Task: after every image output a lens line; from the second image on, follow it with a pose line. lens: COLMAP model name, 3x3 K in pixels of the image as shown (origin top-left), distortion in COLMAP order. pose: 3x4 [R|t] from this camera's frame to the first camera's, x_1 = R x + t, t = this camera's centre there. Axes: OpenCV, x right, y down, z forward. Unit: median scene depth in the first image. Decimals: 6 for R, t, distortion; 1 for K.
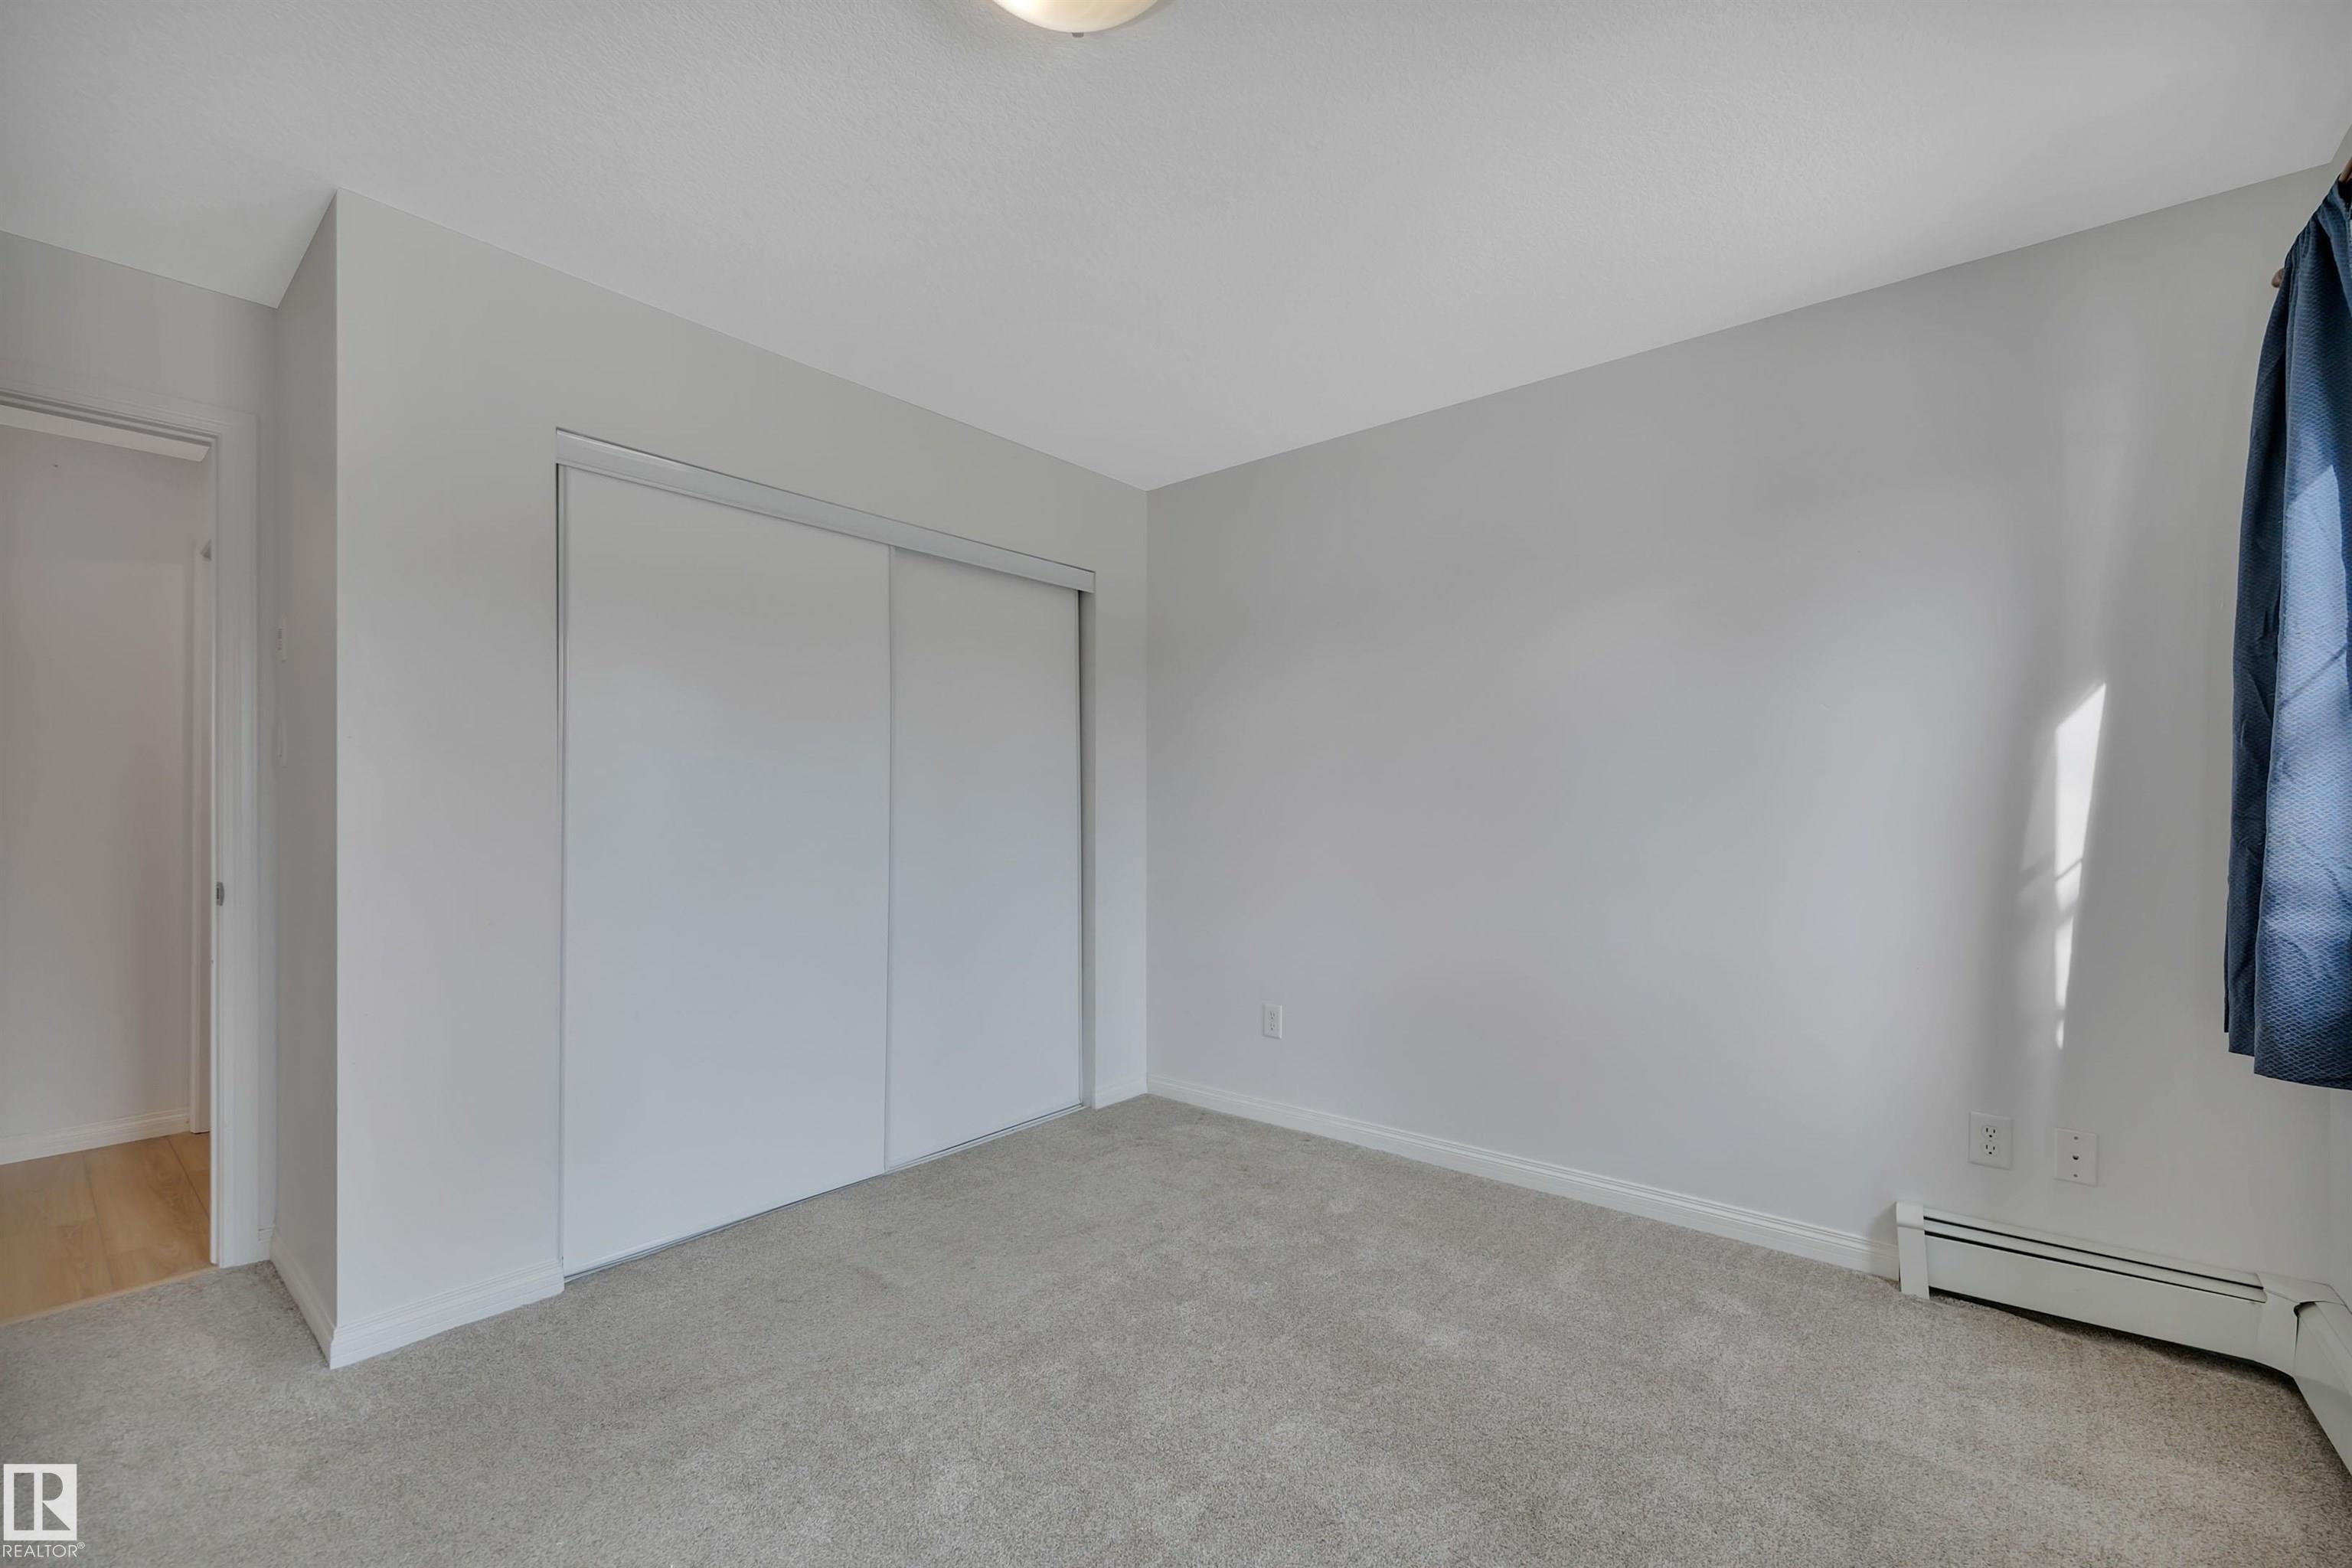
lens RADIAL K [[976.0, 0, 1176.0], [0, 976.0, 784.0], [0, 0, 1]] dist [0.000587, 0.000081]
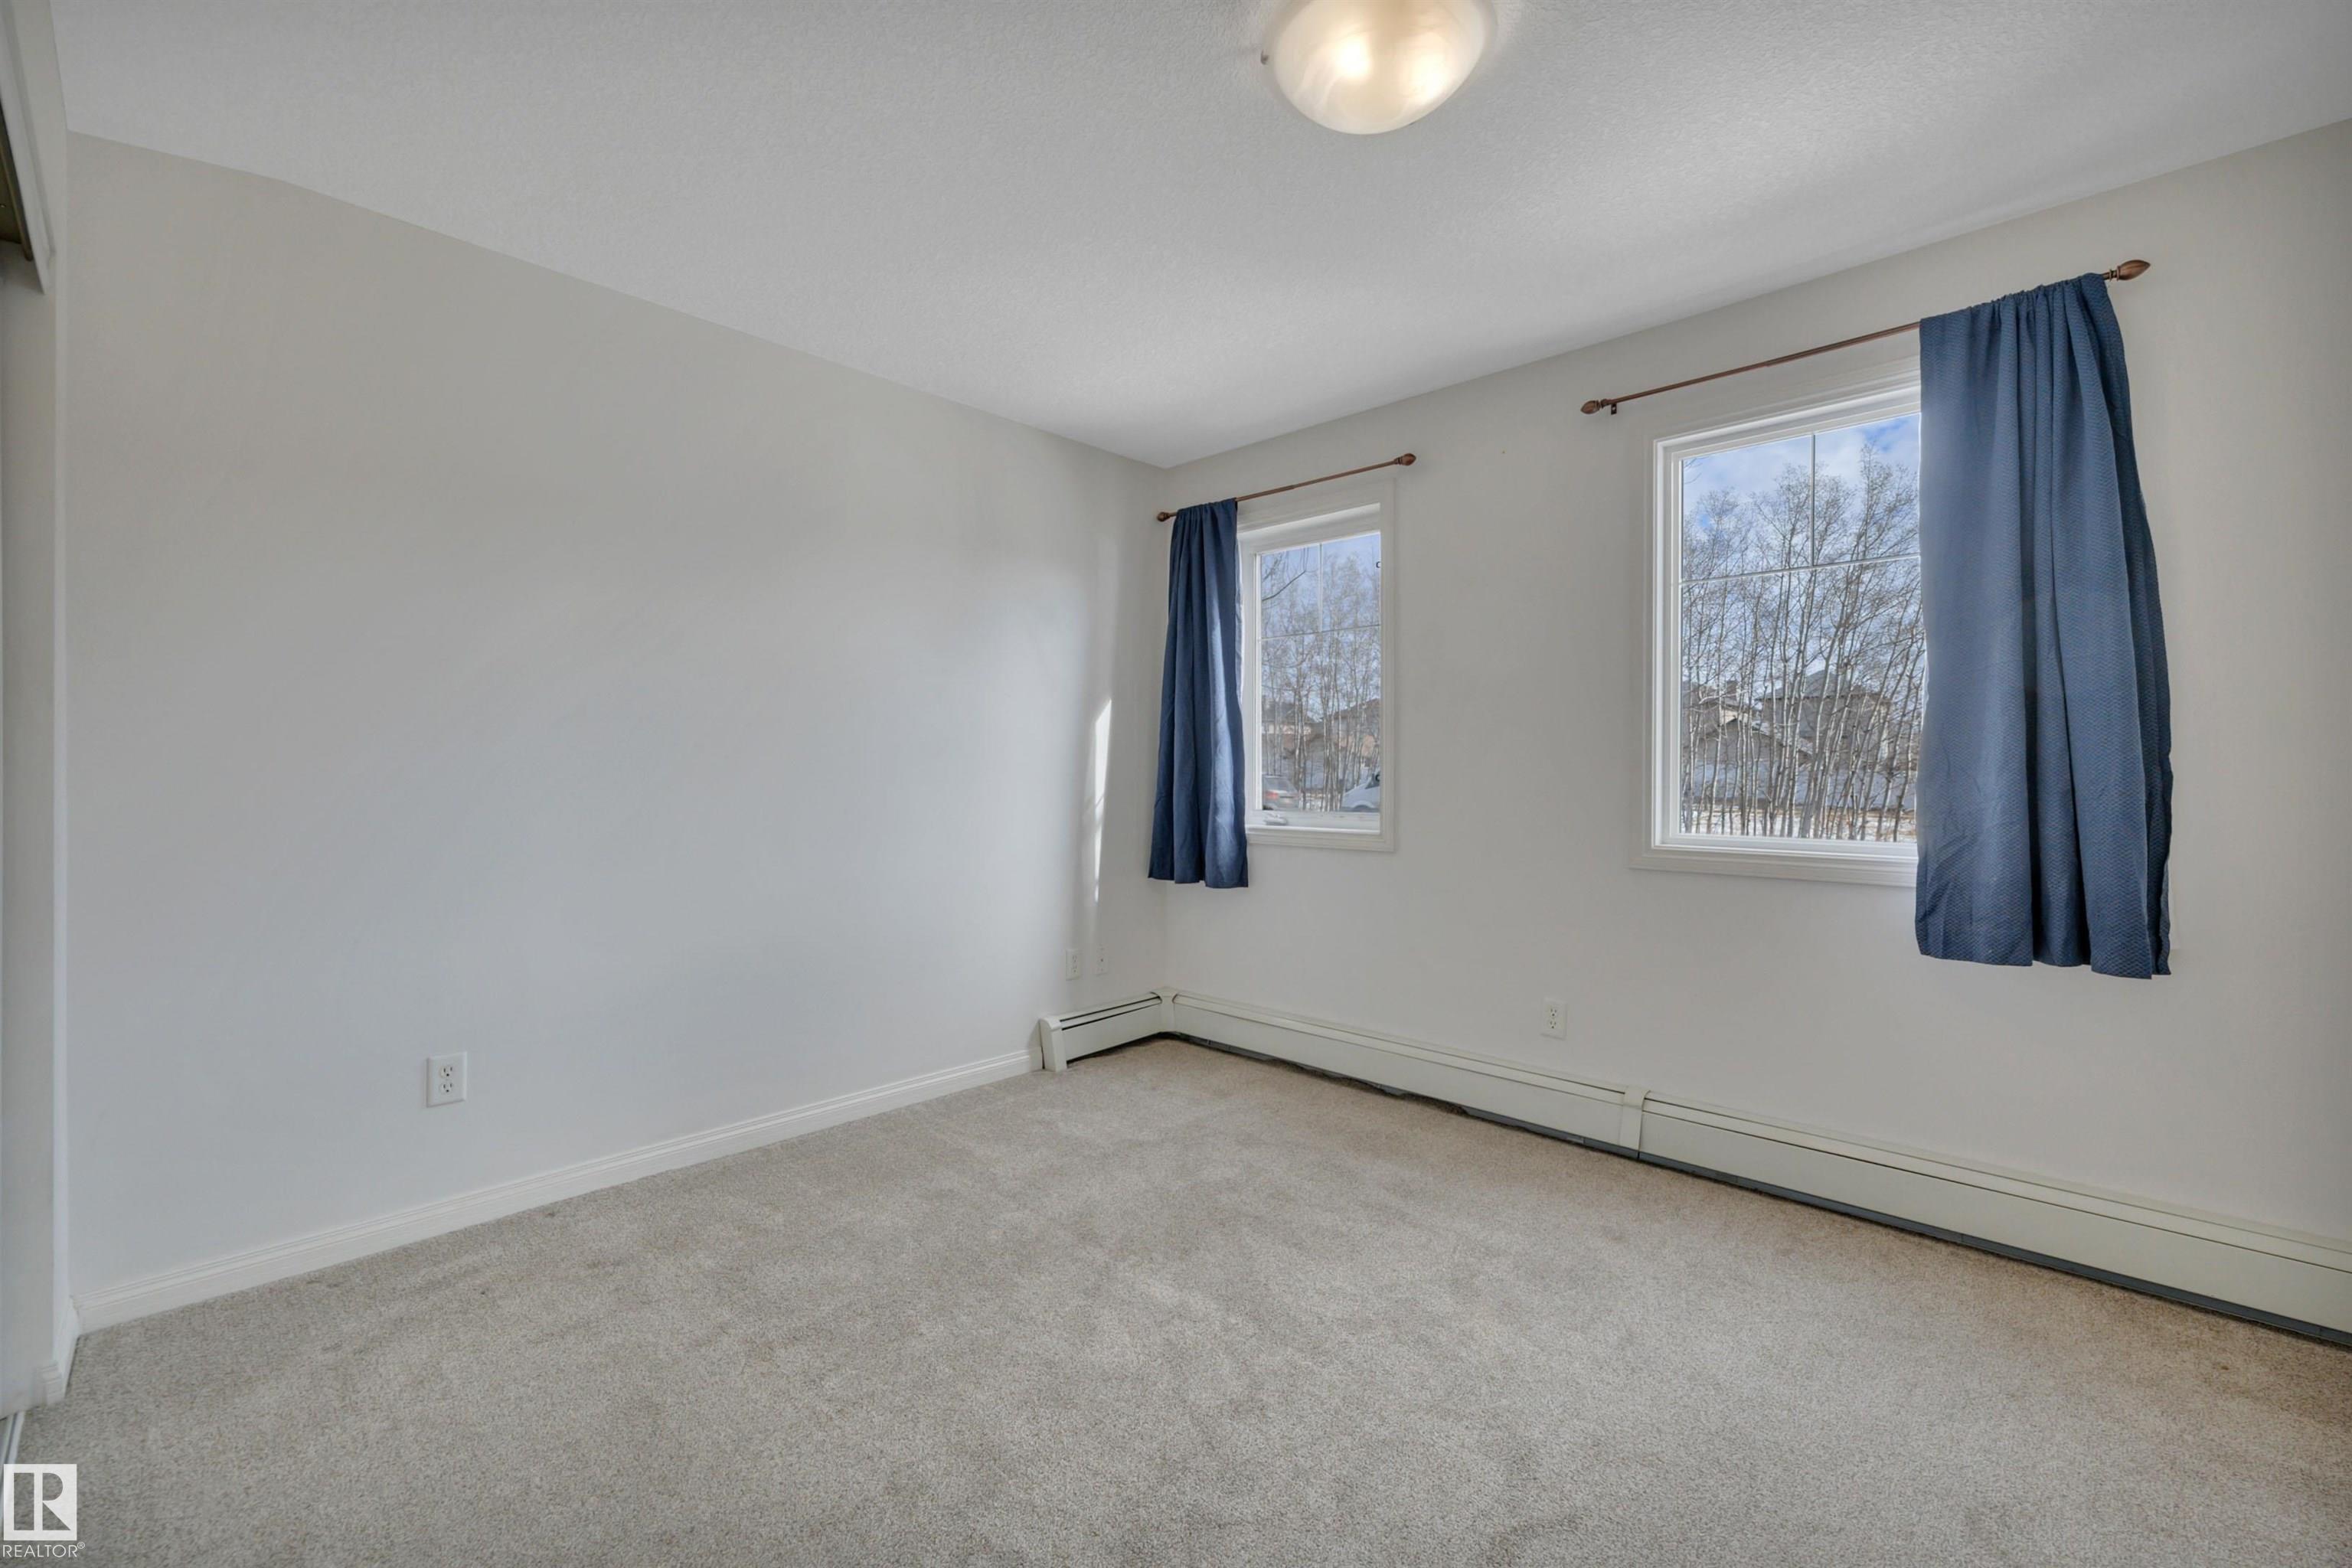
lens RADIAL K [[976.0, 0, 1176.0], [0, 976.0, 784.0], [0, 0, 1]] dist [0.000587, 0.000081]
pose [[0.067958, -0.012446, 0.997611, -0.770868], [-0.027860, 0.999509, 0.014368, 0.025749], [-0.997299, -0.028770, 0.067578, 0.674390]]
